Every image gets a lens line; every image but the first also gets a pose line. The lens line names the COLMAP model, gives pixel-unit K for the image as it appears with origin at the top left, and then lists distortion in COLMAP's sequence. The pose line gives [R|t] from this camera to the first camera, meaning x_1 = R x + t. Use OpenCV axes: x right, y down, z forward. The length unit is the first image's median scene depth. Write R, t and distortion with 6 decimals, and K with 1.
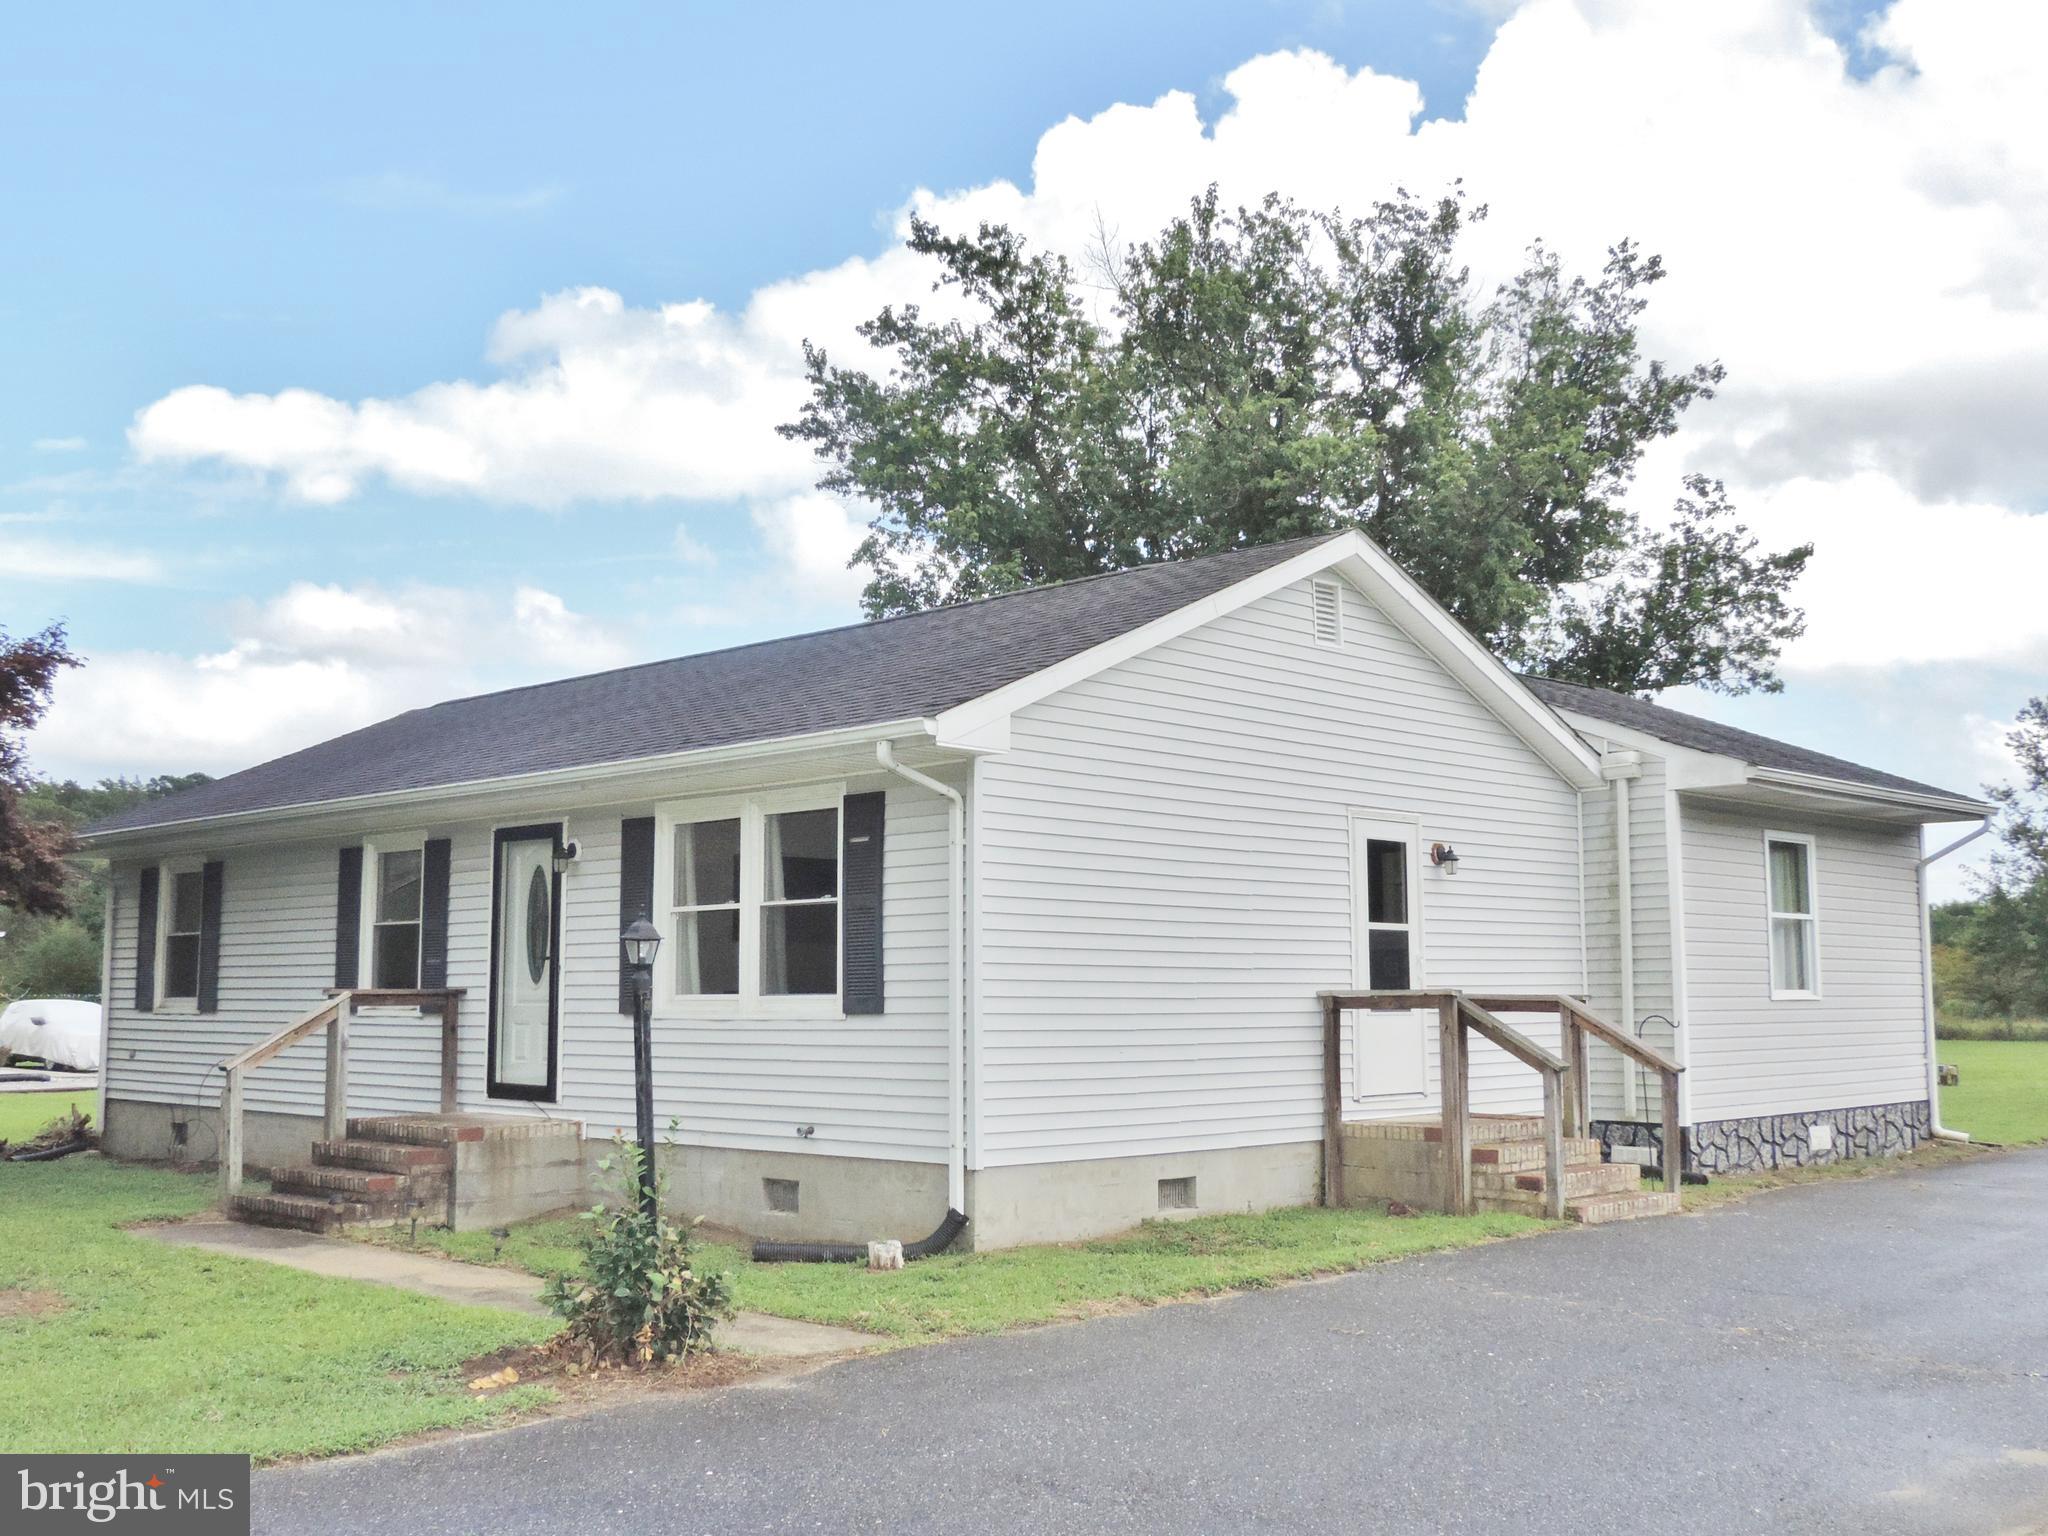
lens RADIAL K [[2118.0, 0, 1029.5], [0, 2118.0, 772.7], [0, 0, 1]] dist [-0.012489, 0.000000]
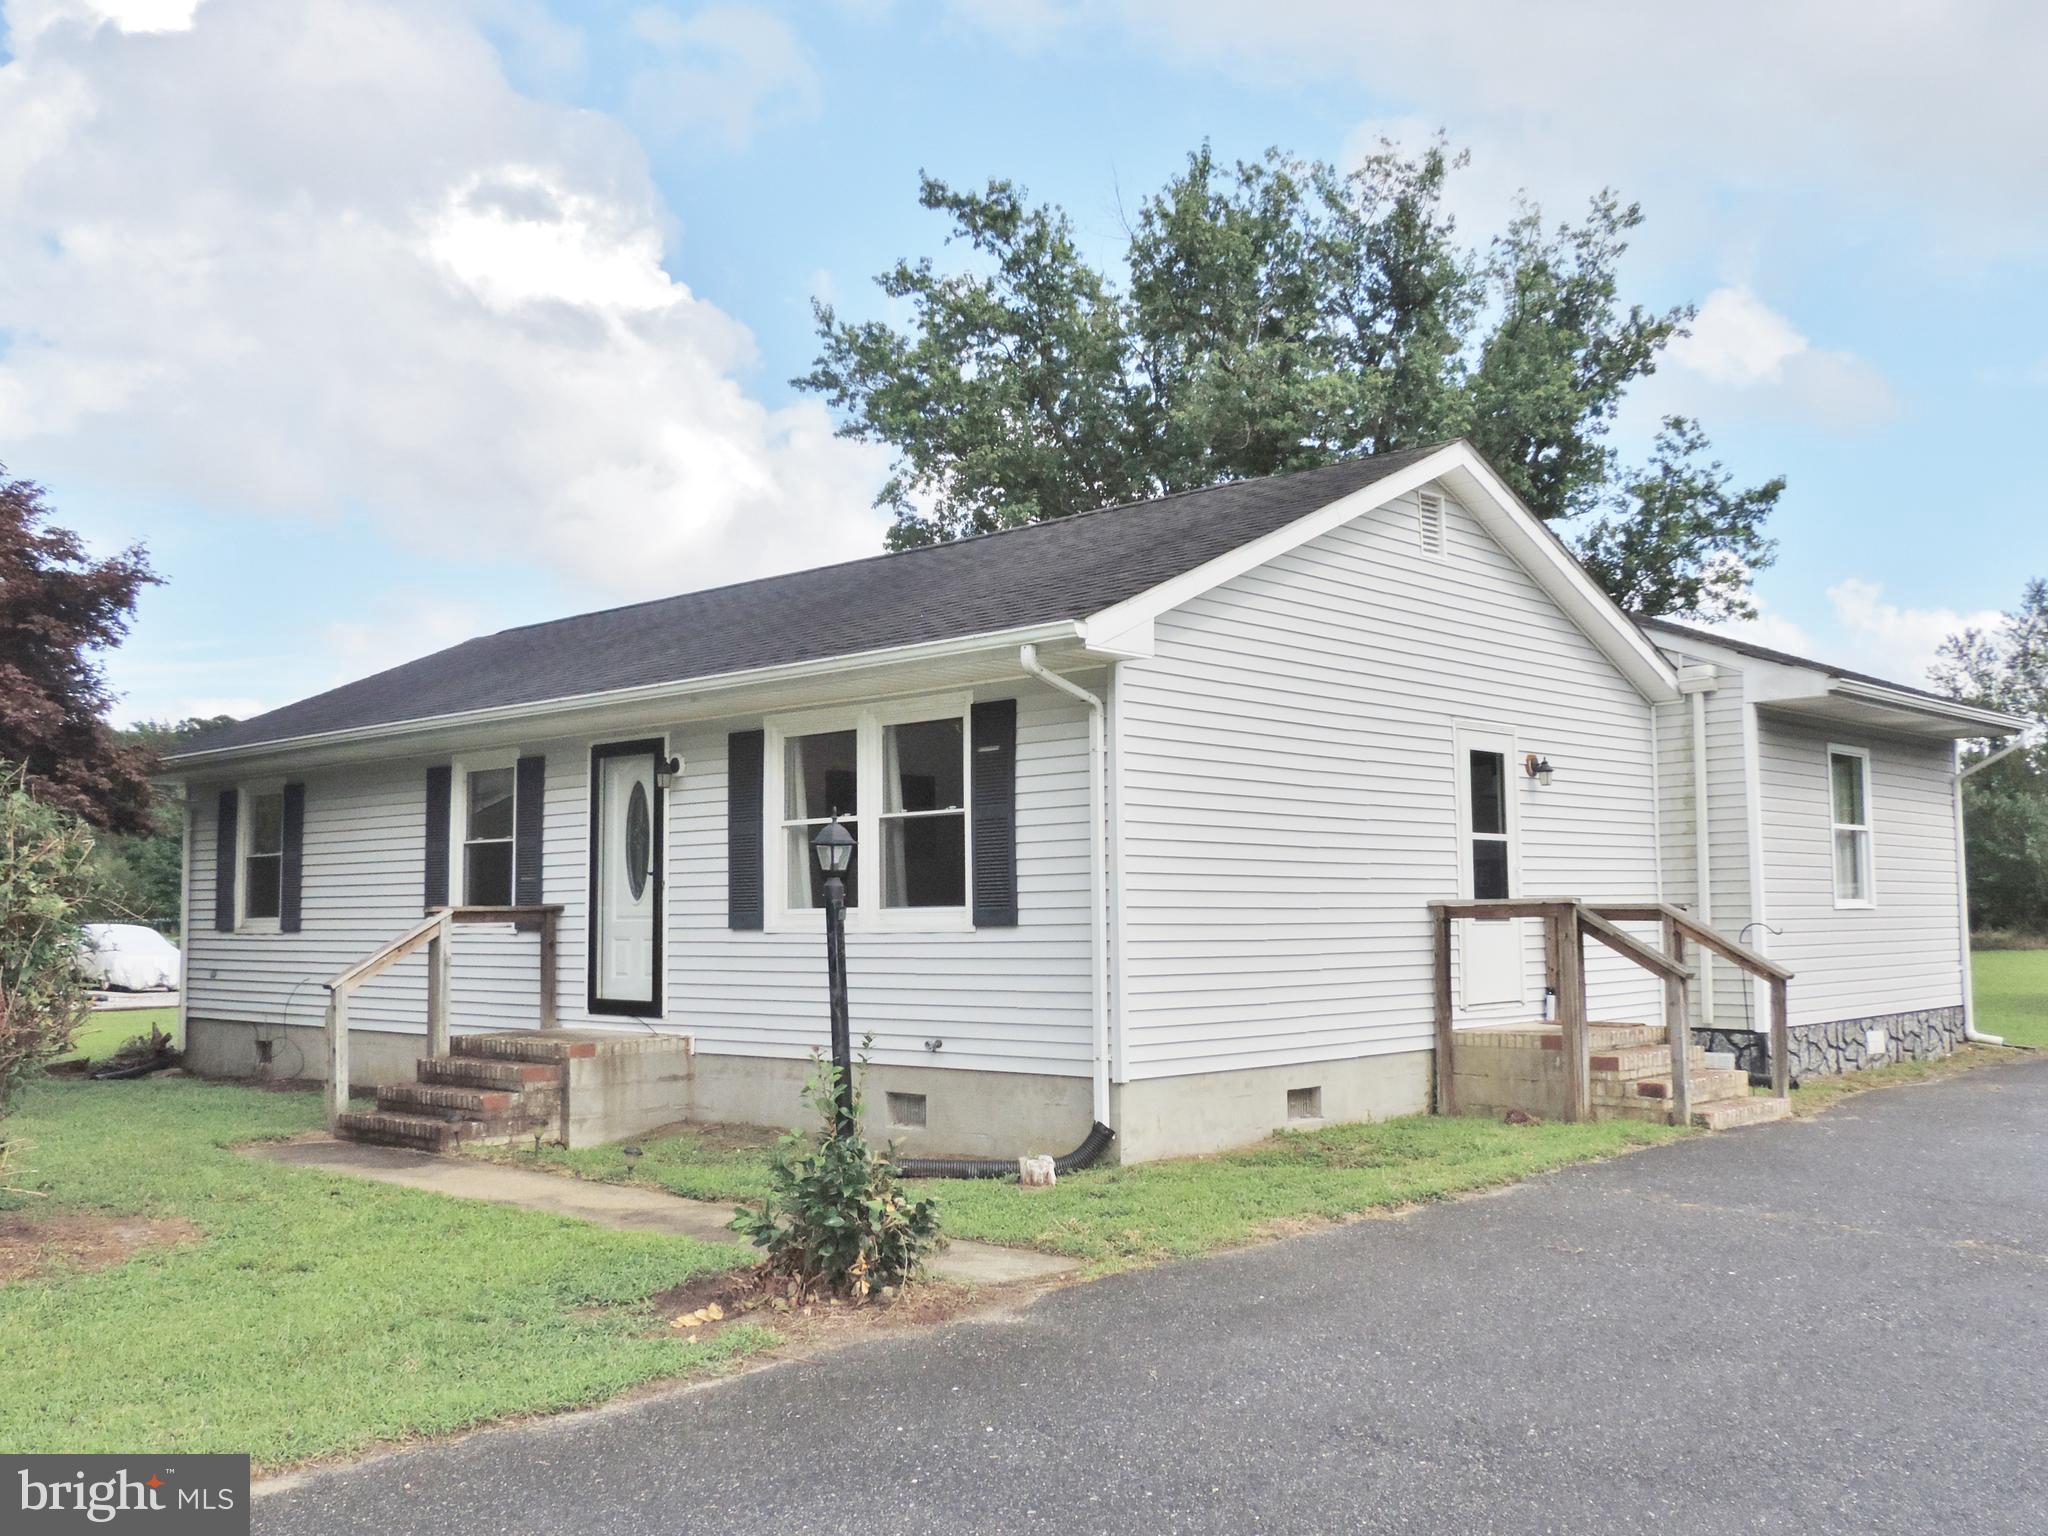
lens RADIAL K [[1933.2, 0, 1022.3], [0, 1933.2, 779.3], [0, 0, 1]] dist [0.012220, 0.000000]
pose [[0.999805, -0.005740, 0.018873, -0.069132], [0.005077, 0.999374, 0.035005, 0.011958], [-0.019062, -0.034902, 0.999209, 0.085302]]
